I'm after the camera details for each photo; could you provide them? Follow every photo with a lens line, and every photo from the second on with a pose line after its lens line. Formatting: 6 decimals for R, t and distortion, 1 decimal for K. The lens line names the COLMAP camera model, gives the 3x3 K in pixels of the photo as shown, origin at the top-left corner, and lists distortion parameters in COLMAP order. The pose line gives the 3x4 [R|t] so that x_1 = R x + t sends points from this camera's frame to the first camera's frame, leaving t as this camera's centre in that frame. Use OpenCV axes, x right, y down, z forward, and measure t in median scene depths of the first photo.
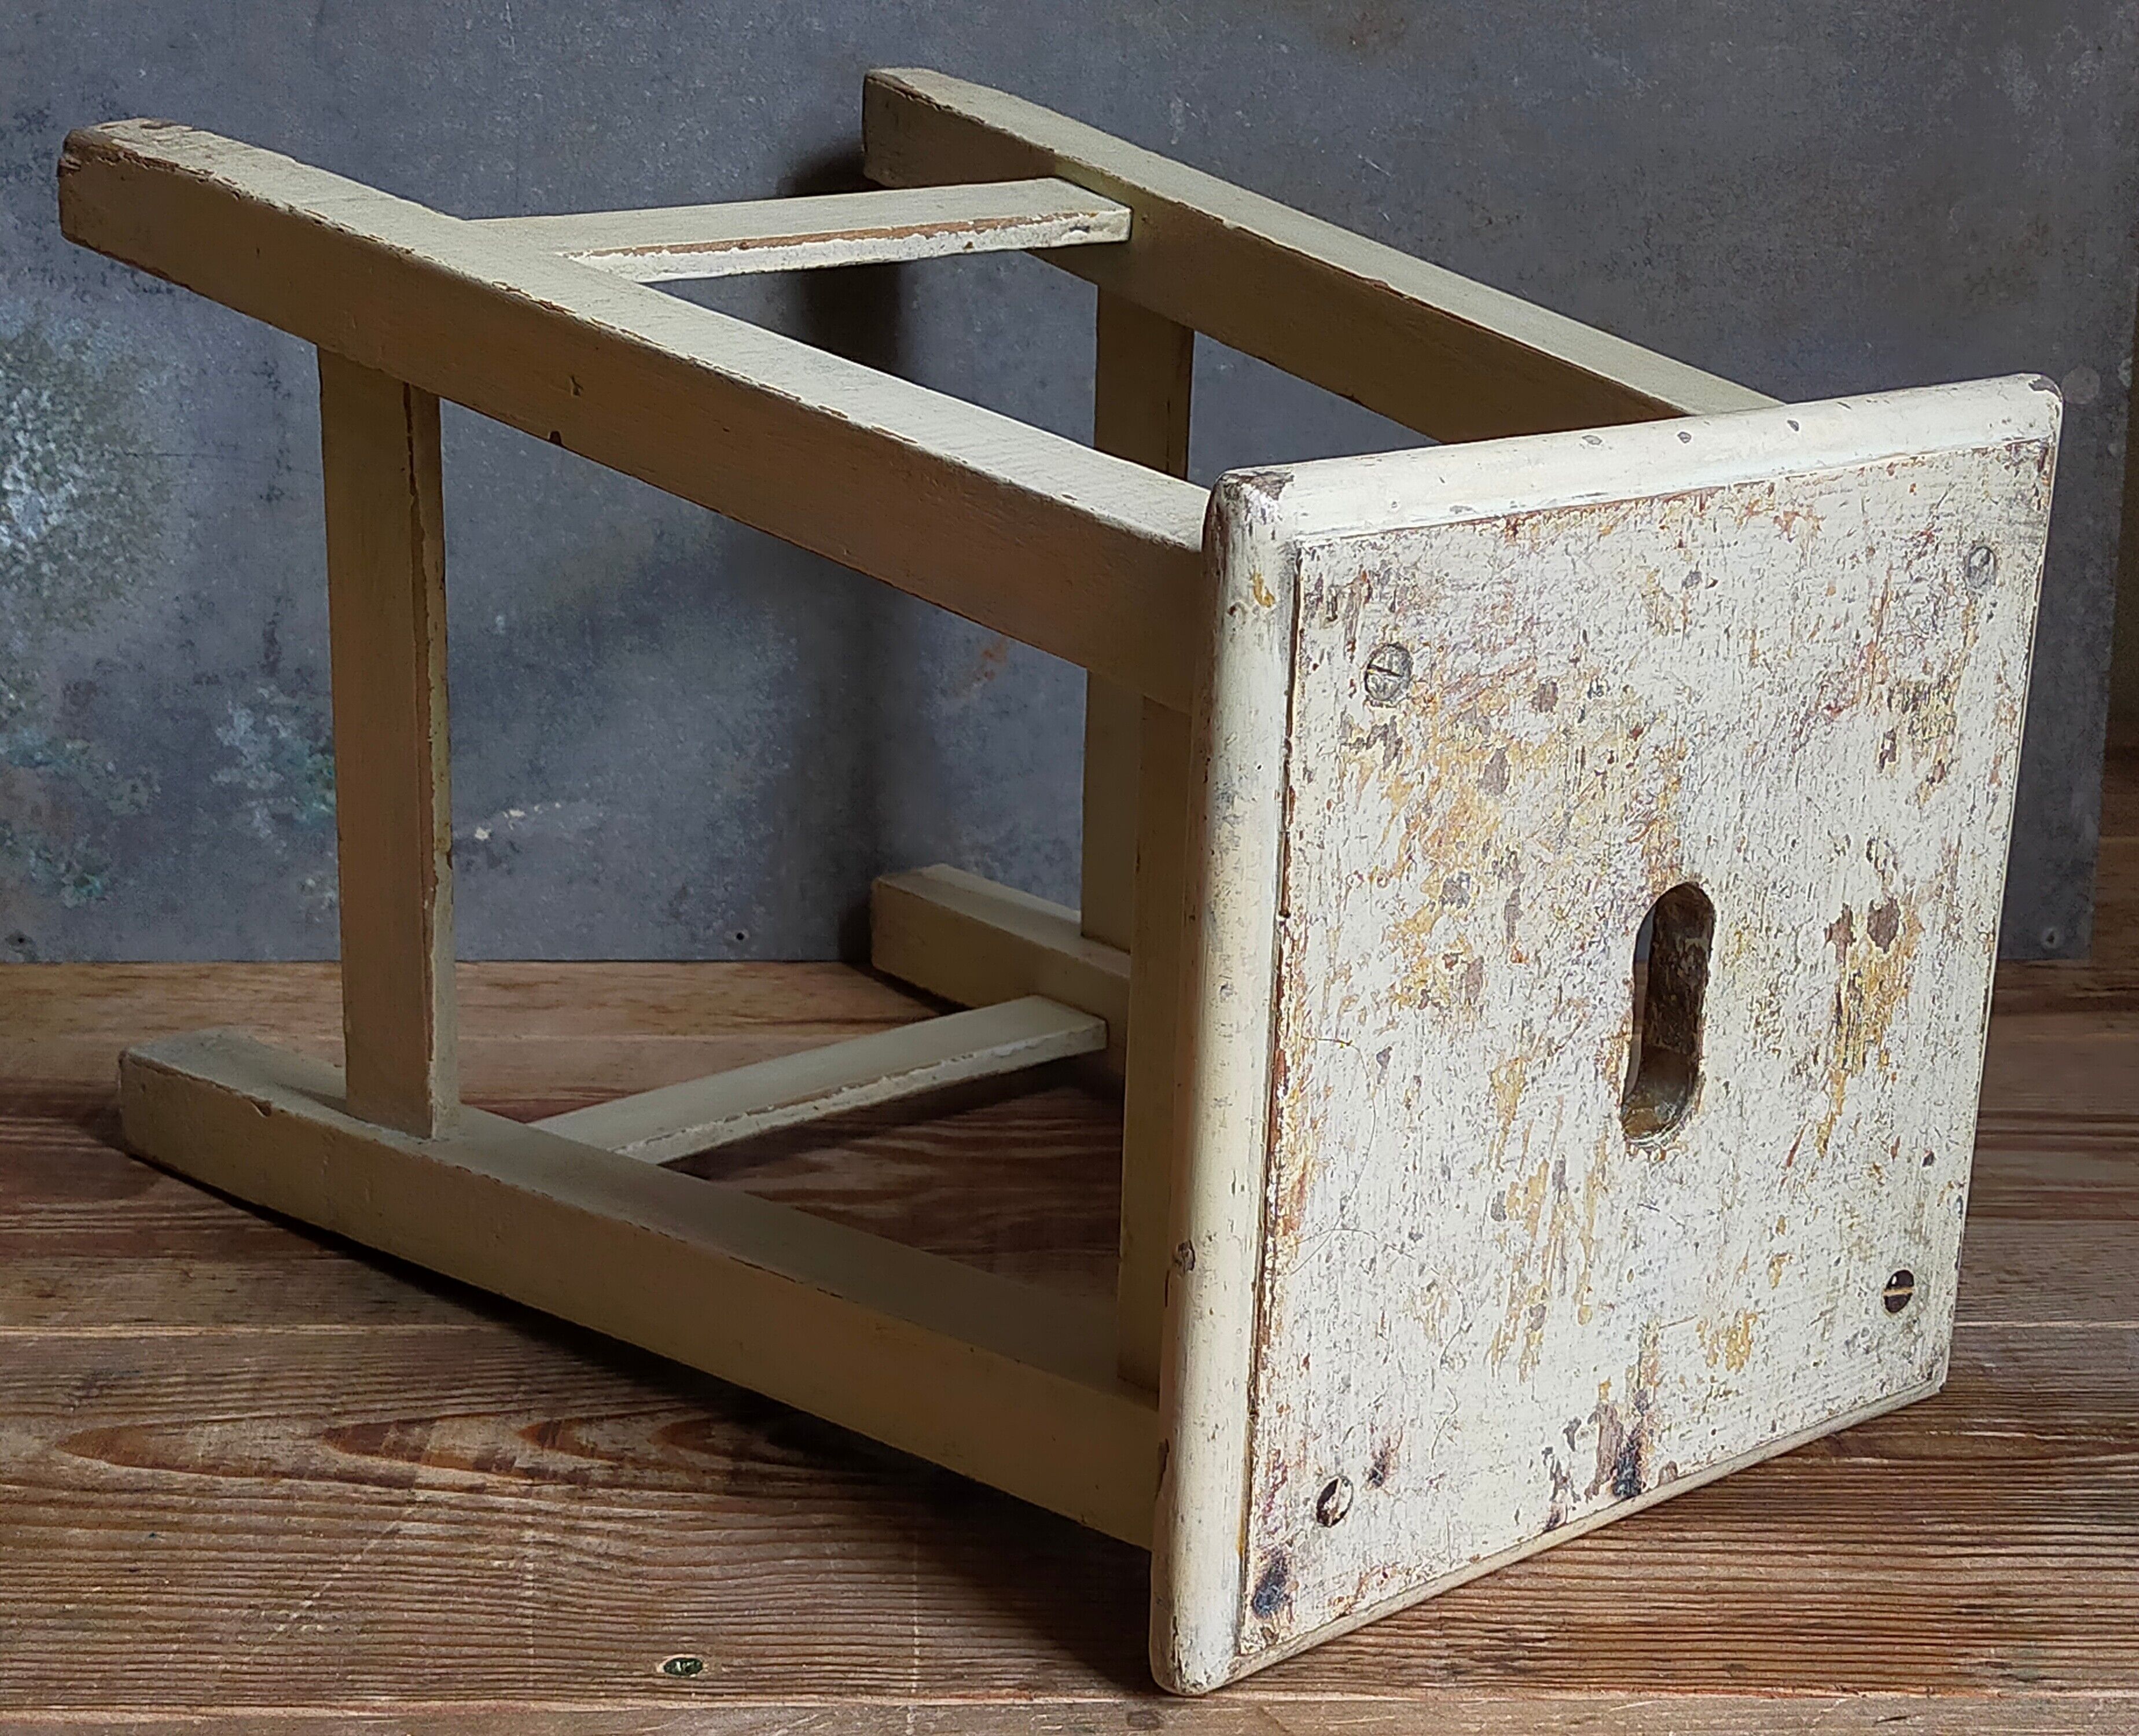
lens RADIAL K [[3510.6, 0, 1134.3], [0, 3510.6, 858.0], [0, 0, 1]] dist [0.100082, 0.000000]
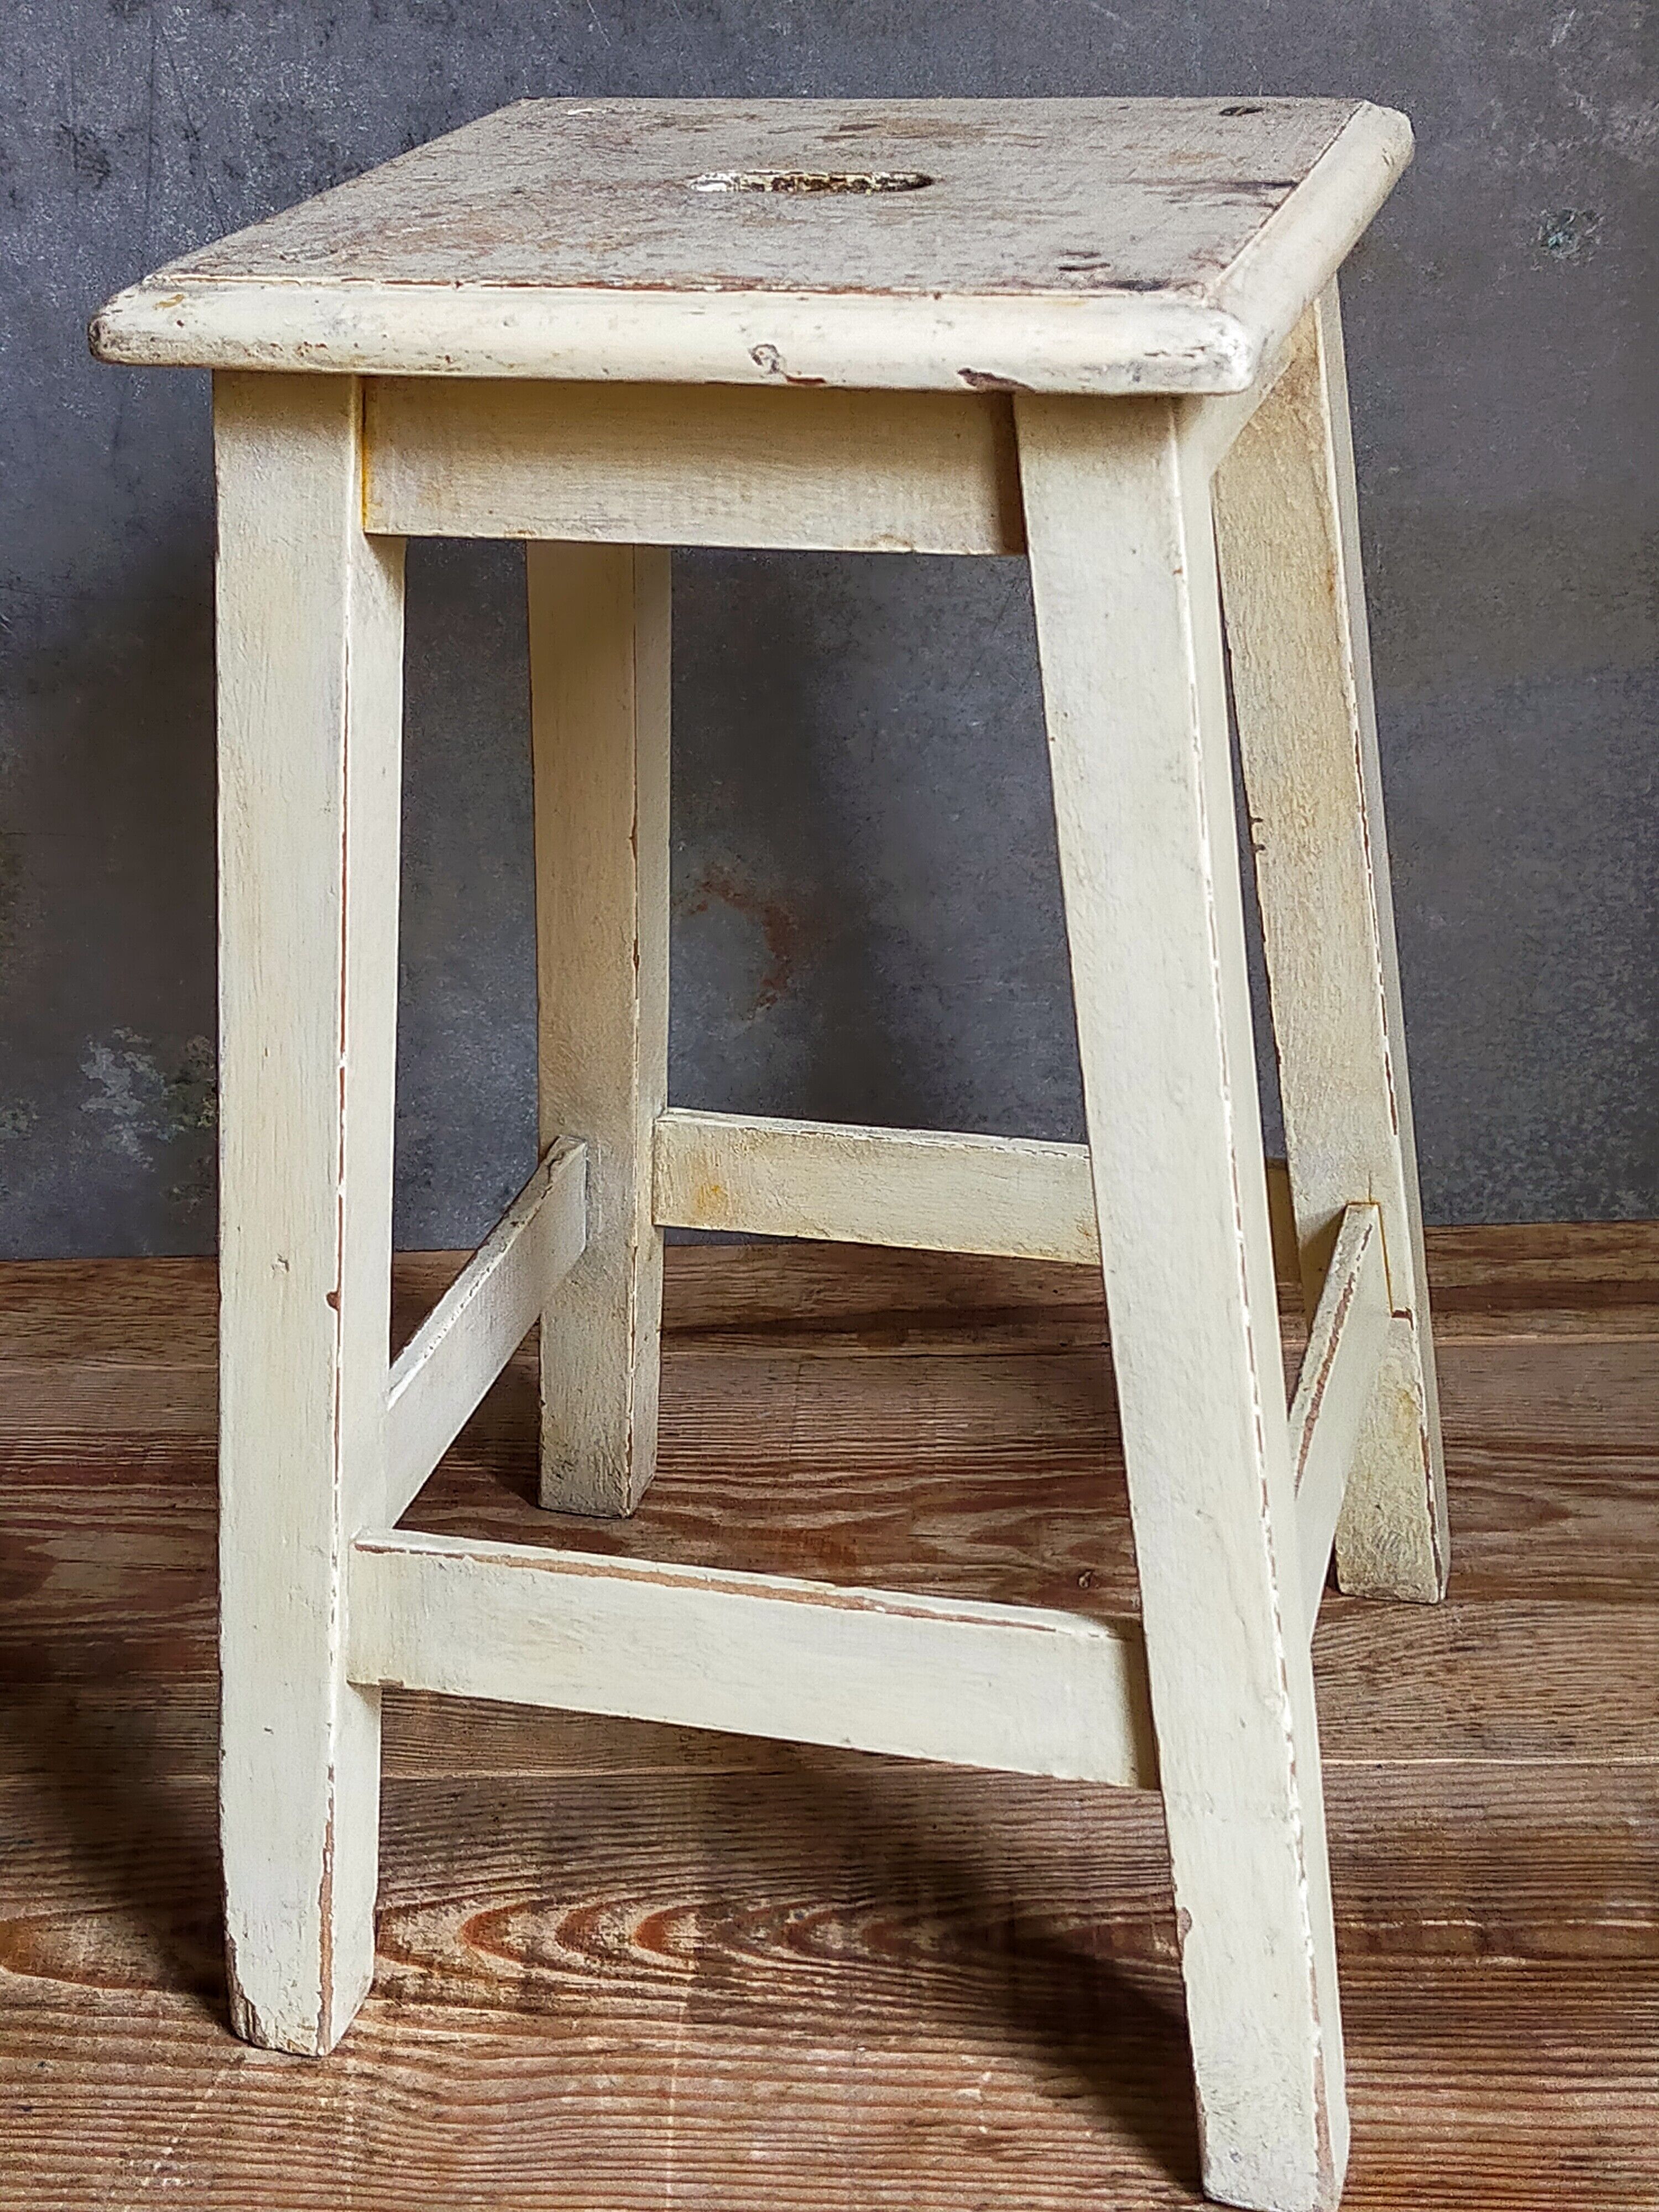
lens RADIAL K [[3349.3, 0, 808.1], [0, 3349.3, 1134.9], [0, 0, 1]] dist [0.099392, 0.000000]
pose [[0.996358, -0.022833, -0.082160, 0.080991], [0.039823, 0.976557, 0.211541, -0.343005], [0.075404, -0.214043, 0.973910, -0.026413]]
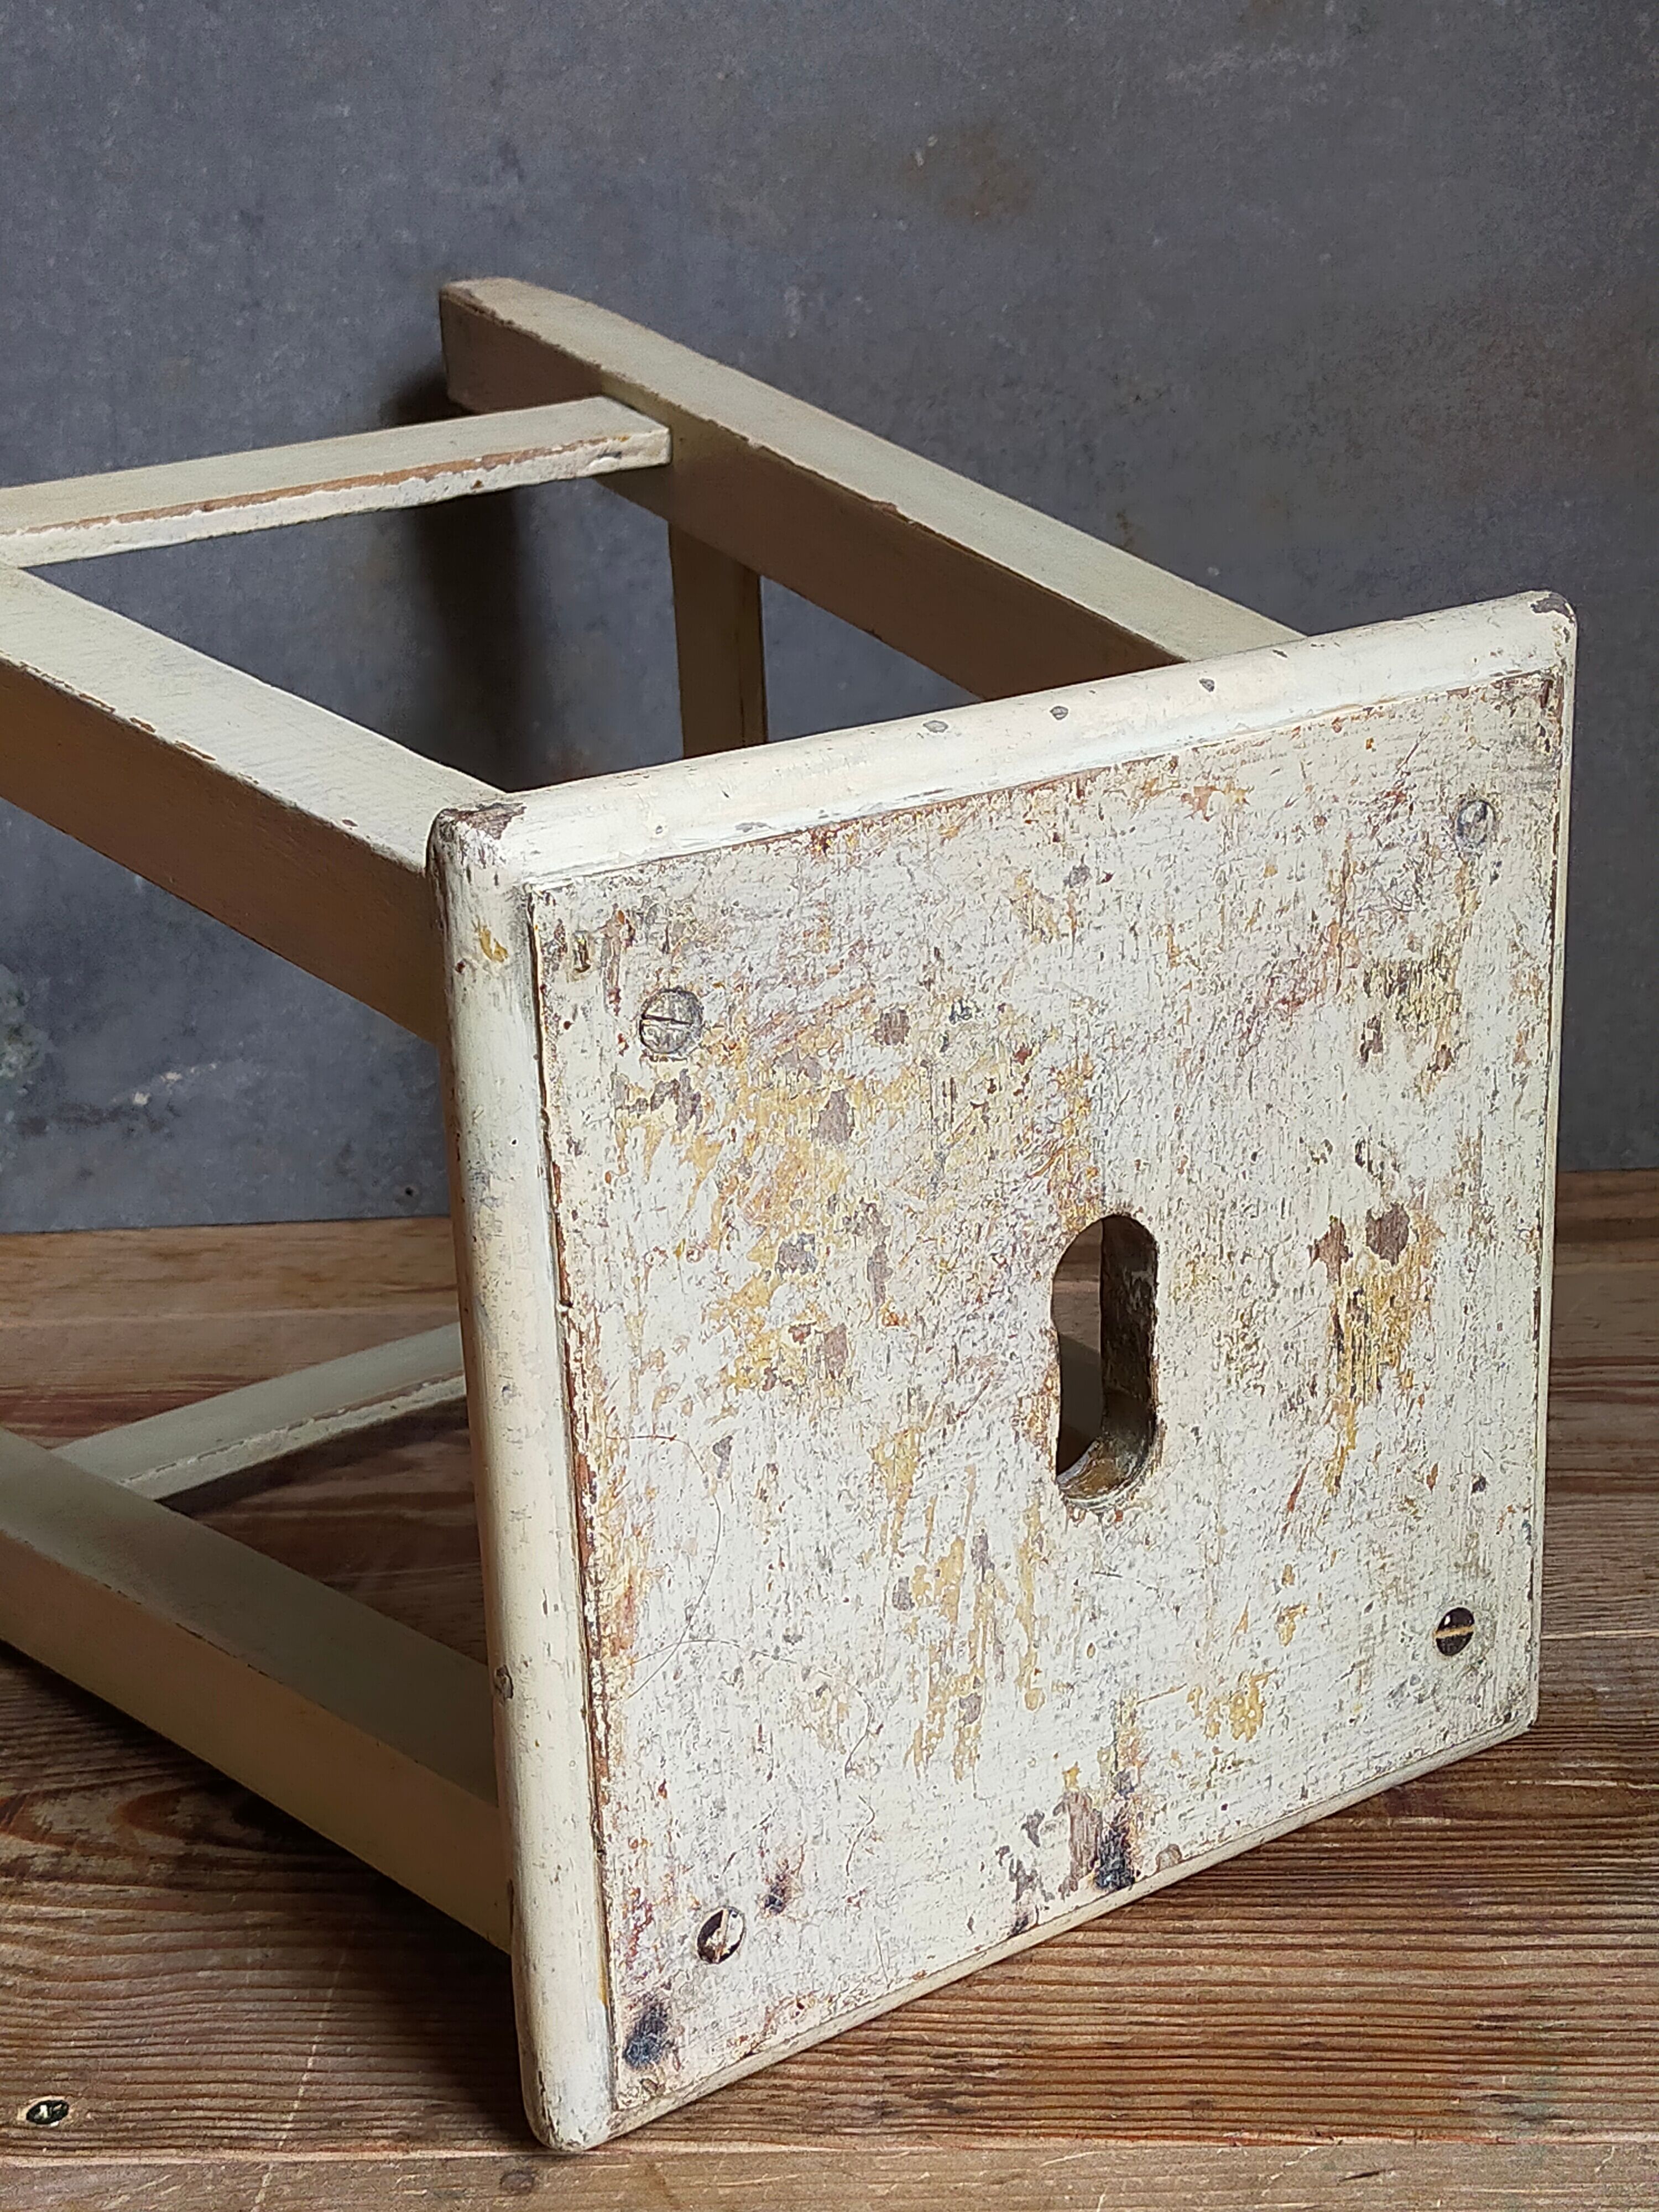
lens RADIAL K [[3349.3, 0, 822.3], [0, 3349.3, 1116.5], [0, 0, 1]] dist [0.099392, 0.000000]
pose [[0.991304, -0.040771, -0.125113, 0.176259], [0.046997, 0.997778, 0.047226, -0.055545], [0.122909, -0.052696, 0.991018, 0.155015]]
